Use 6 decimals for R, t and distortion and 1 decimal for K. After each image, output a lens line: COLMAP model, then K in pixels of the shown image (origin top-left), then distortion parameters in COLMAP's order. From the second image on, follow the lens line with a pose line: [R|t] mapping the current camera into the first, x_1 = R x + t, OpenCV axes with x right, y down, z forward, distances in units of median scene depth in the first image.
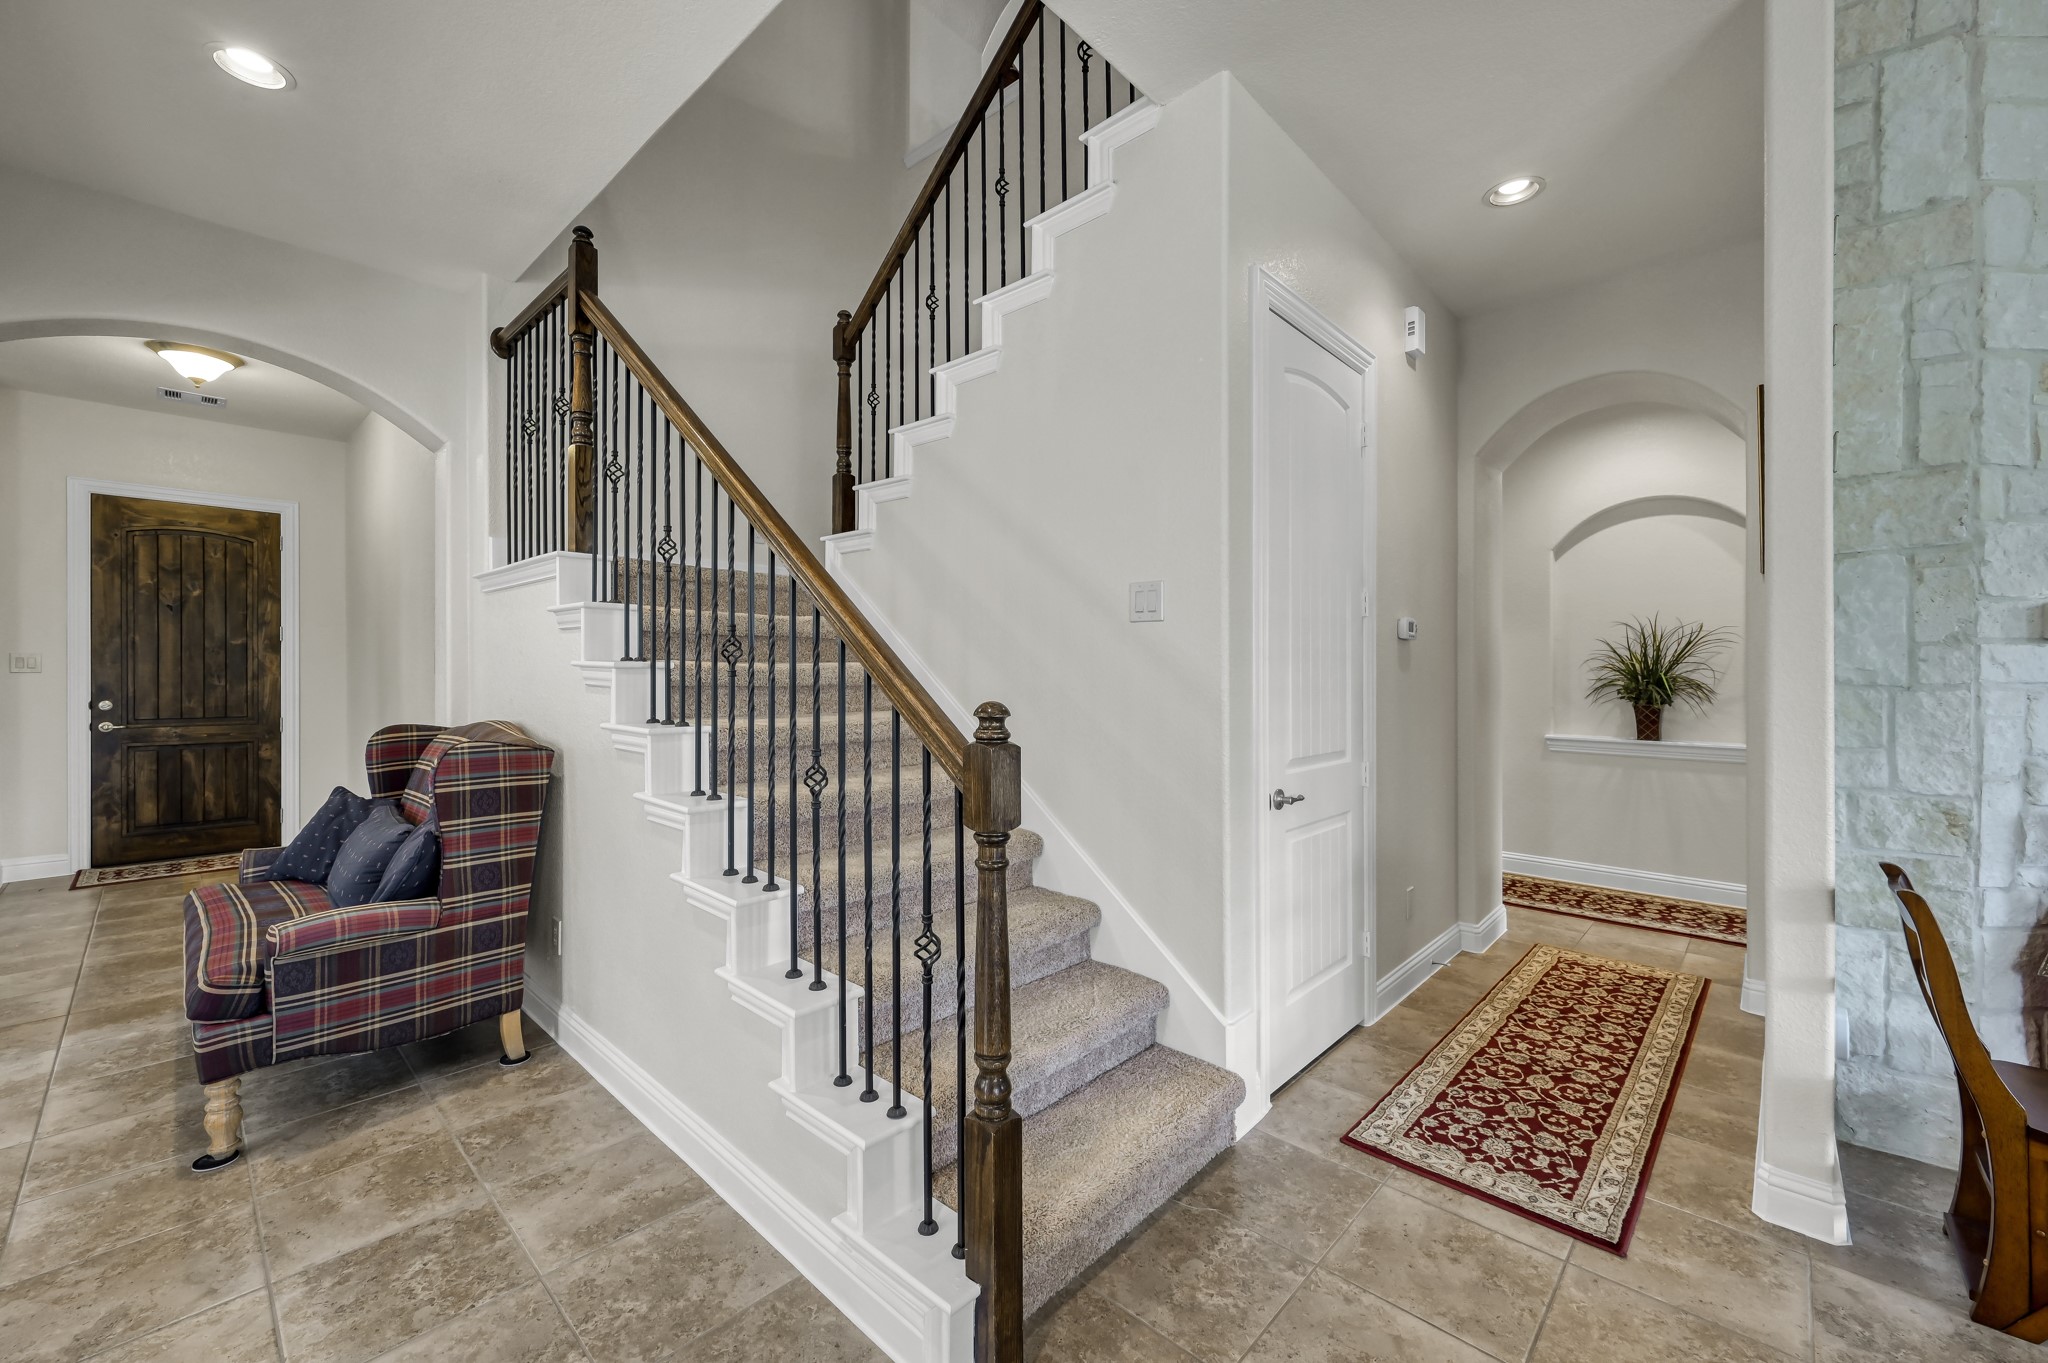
lens RADIAL K [[815.4, 0, 1028.2], [0, 815.4, 677.9], [0, 0, 1]] dist [0.000207, 0.000522]
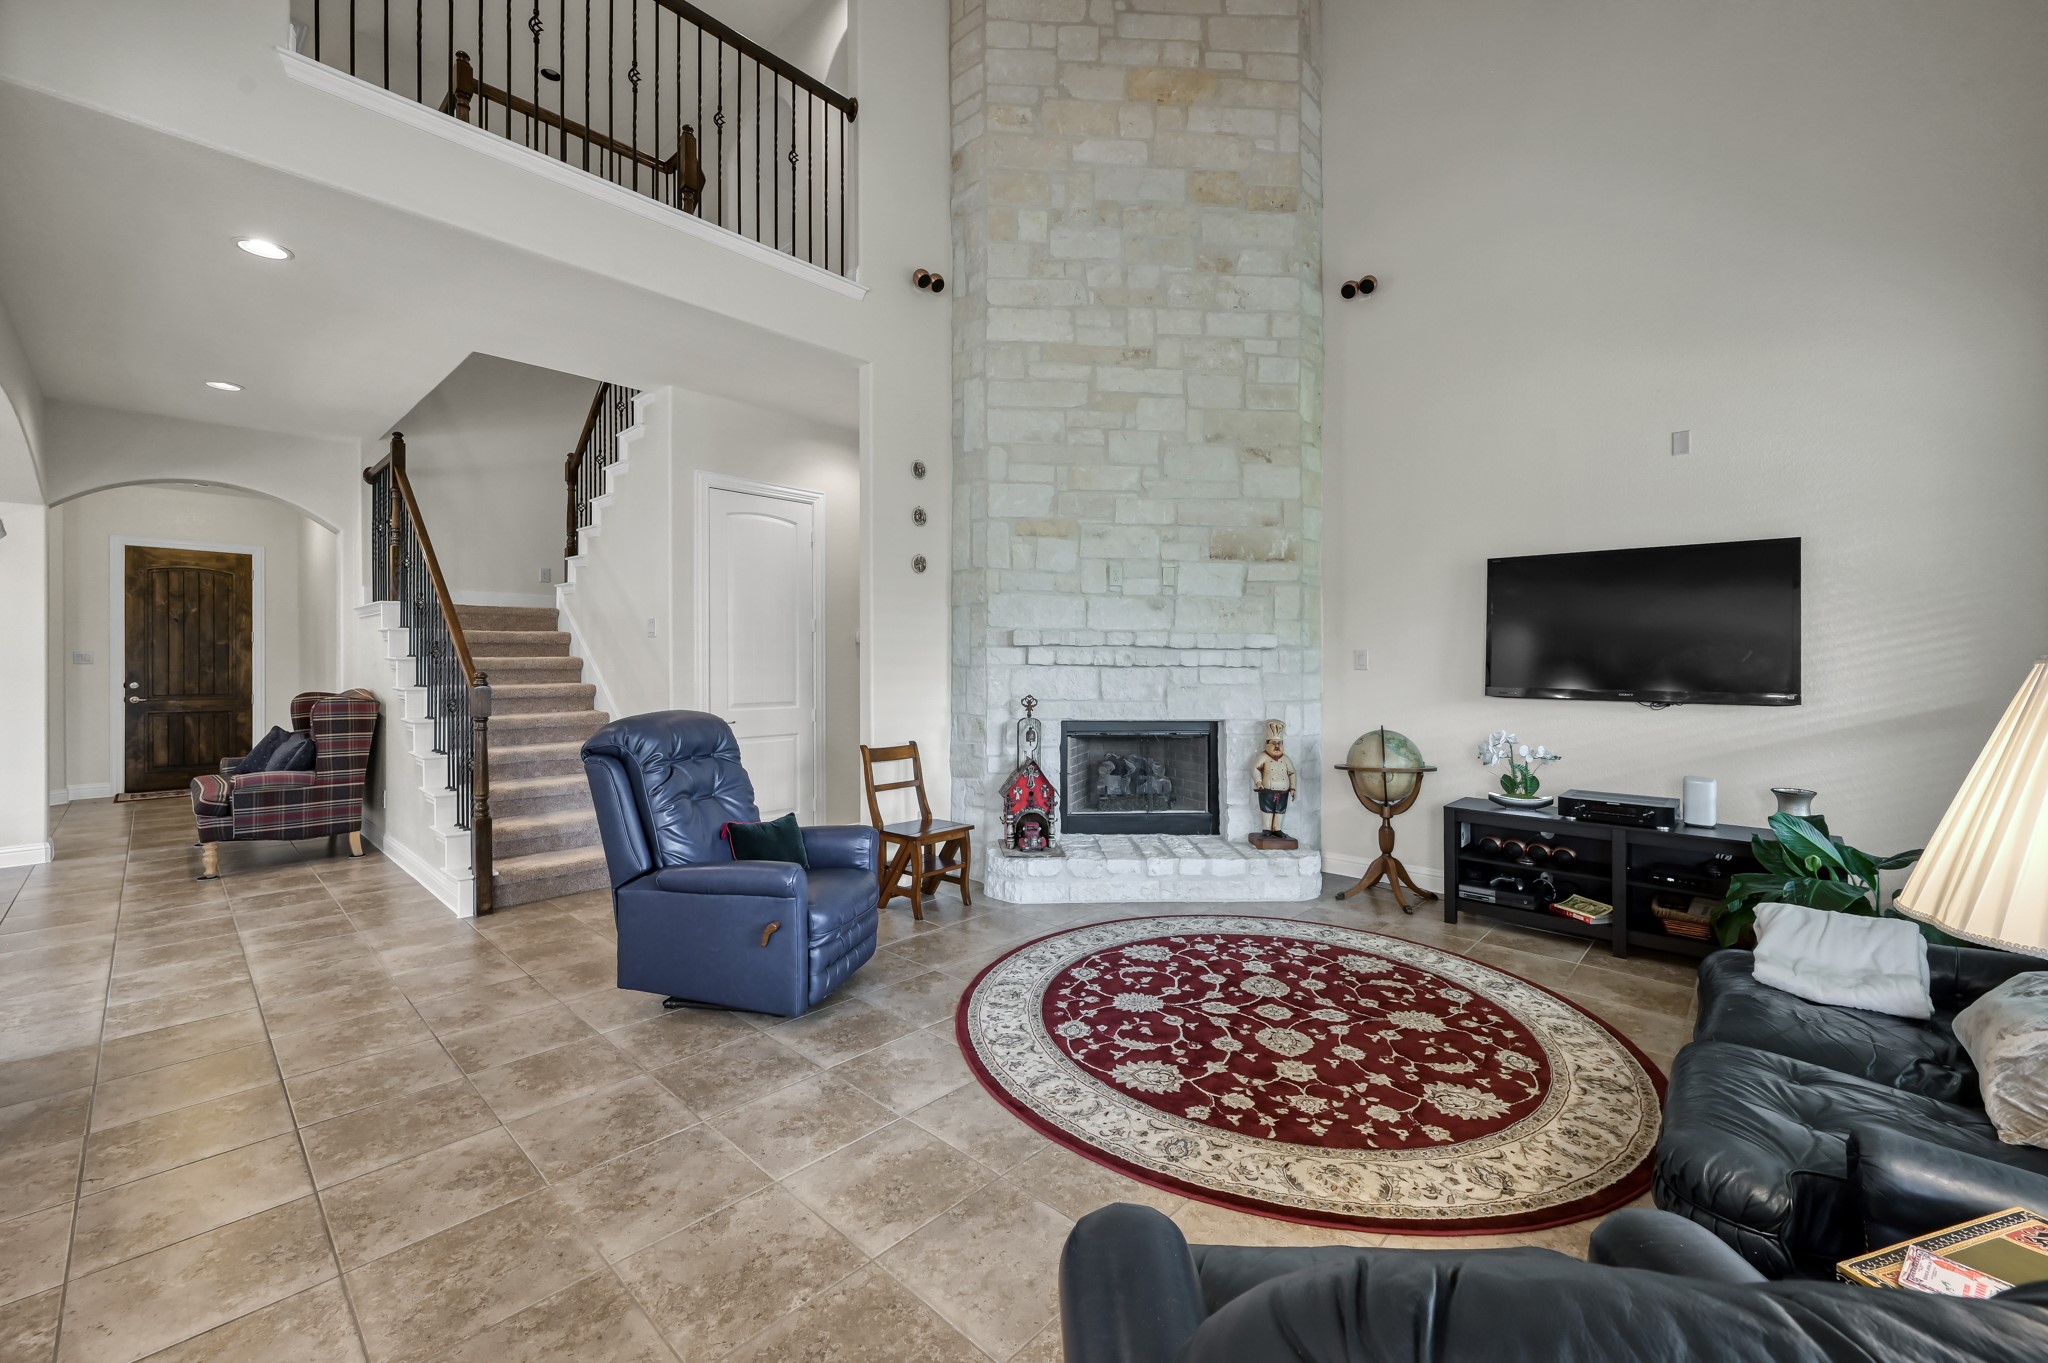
lens RADIAL K [[822.1, 0, 1023.3], [0, 822.1, 664.4], [0, 0, 1]] dist [0.000894, 0.000679]
pose [[0.999993, -0.003289, -0.001564, 0.775084], [0.003282, 0.999985, -0.004372, 0.009356], [0.001579, 0.004366, 0.999989, -0.781530]]
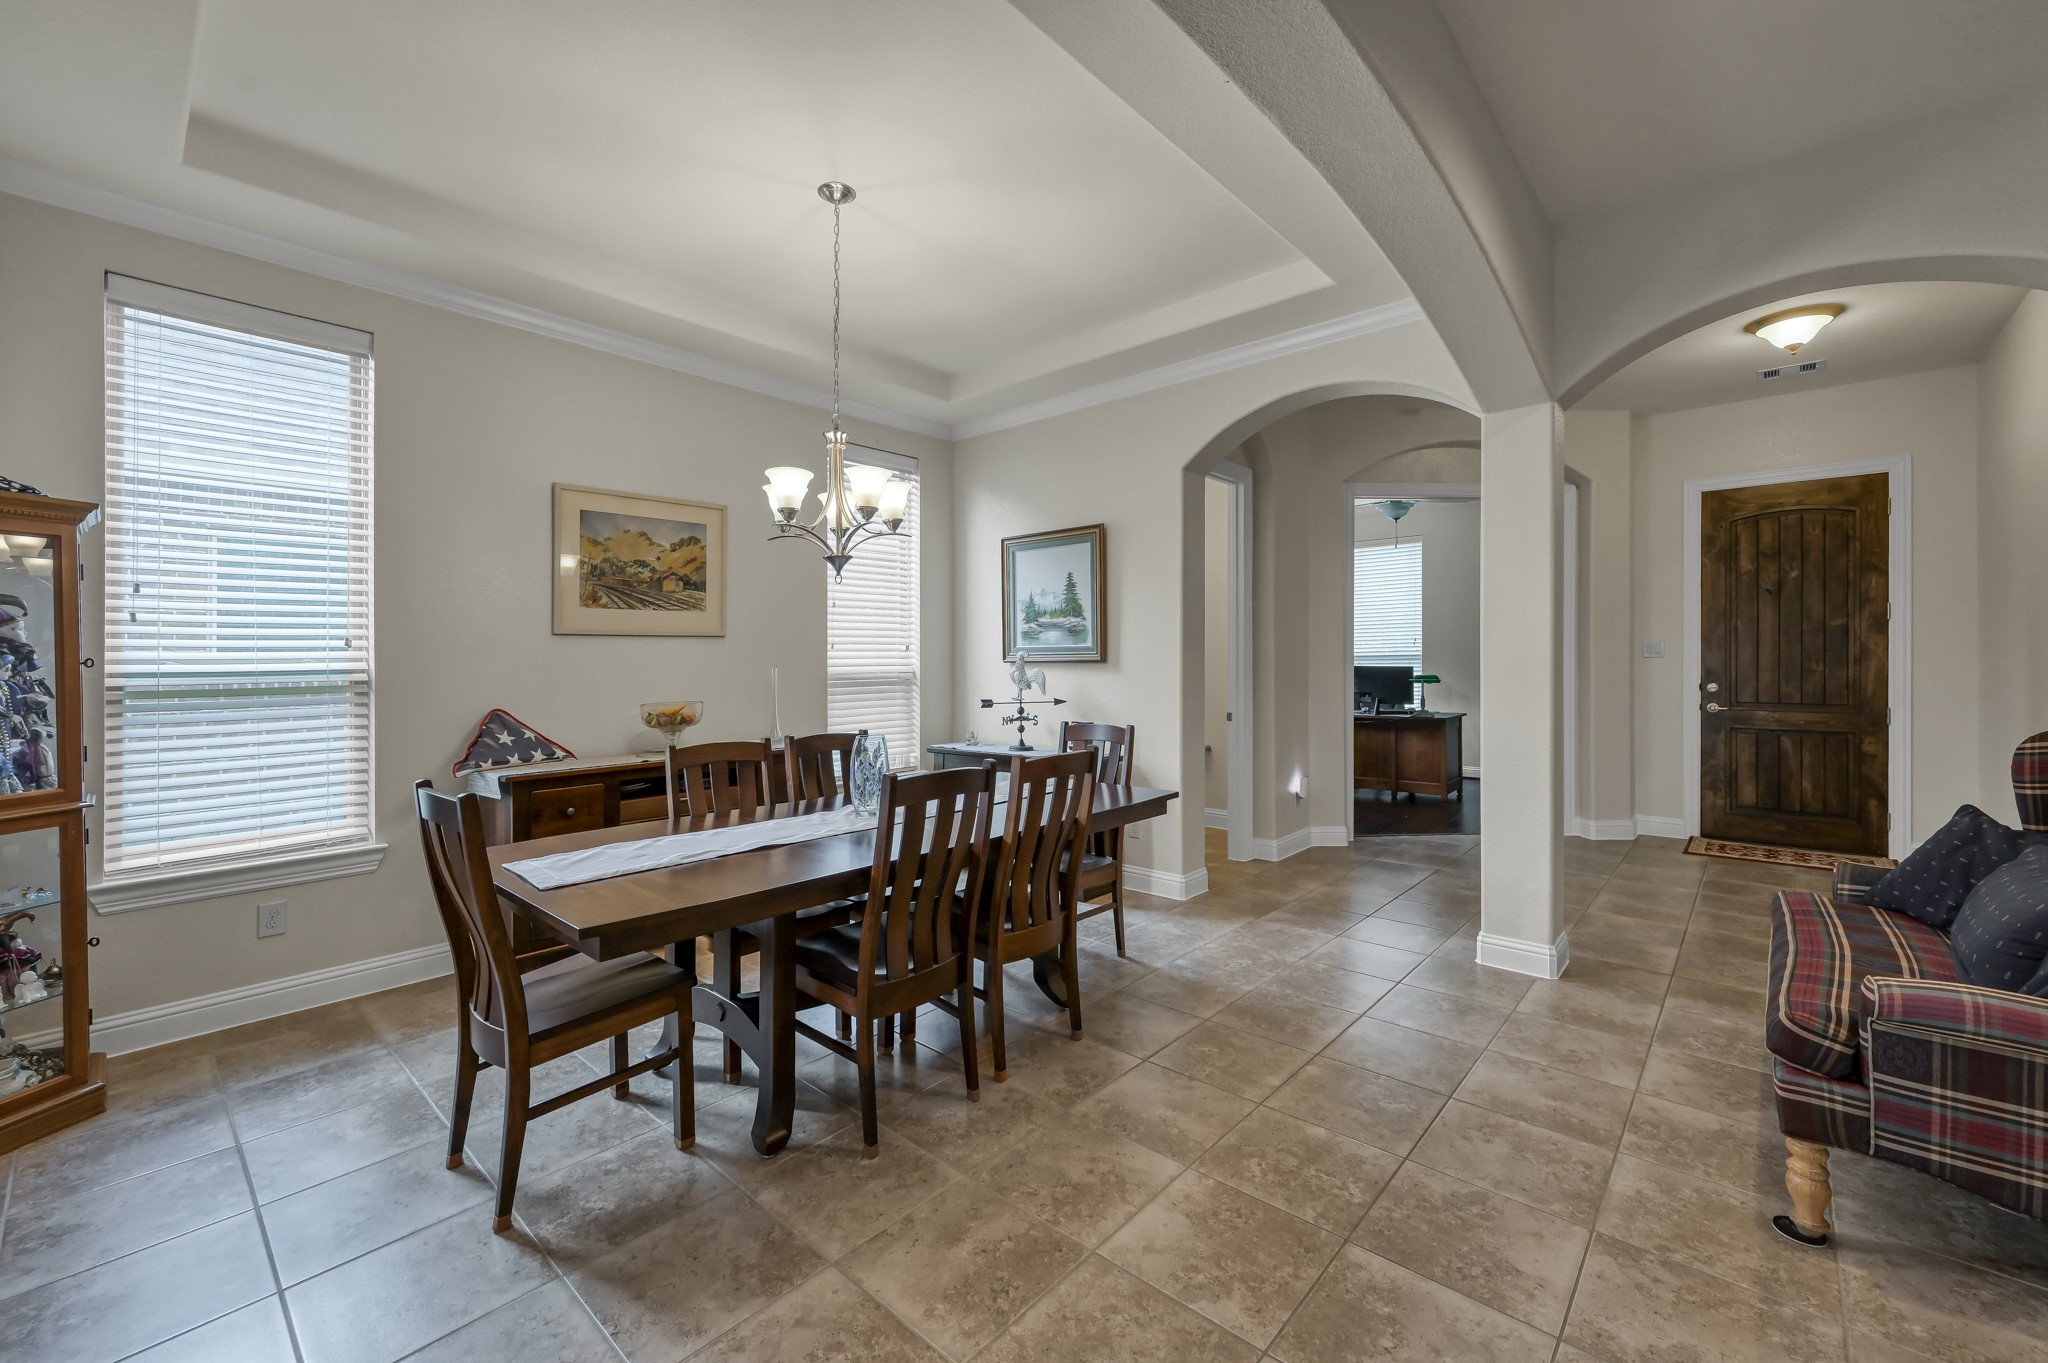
lens RADIAL K [[822.1, 0, 1023.3], [0, 822.1, 664.4], [0, 0, 1]] dist [0.000894, 0.000679]
pose [[0.017784, 0.001284, -0.999841, -0.099837], [-0.001773, 0.999998, 0.001252, 0.005015], [0.999840, 0.001750, 0.017786, 0.114406]]
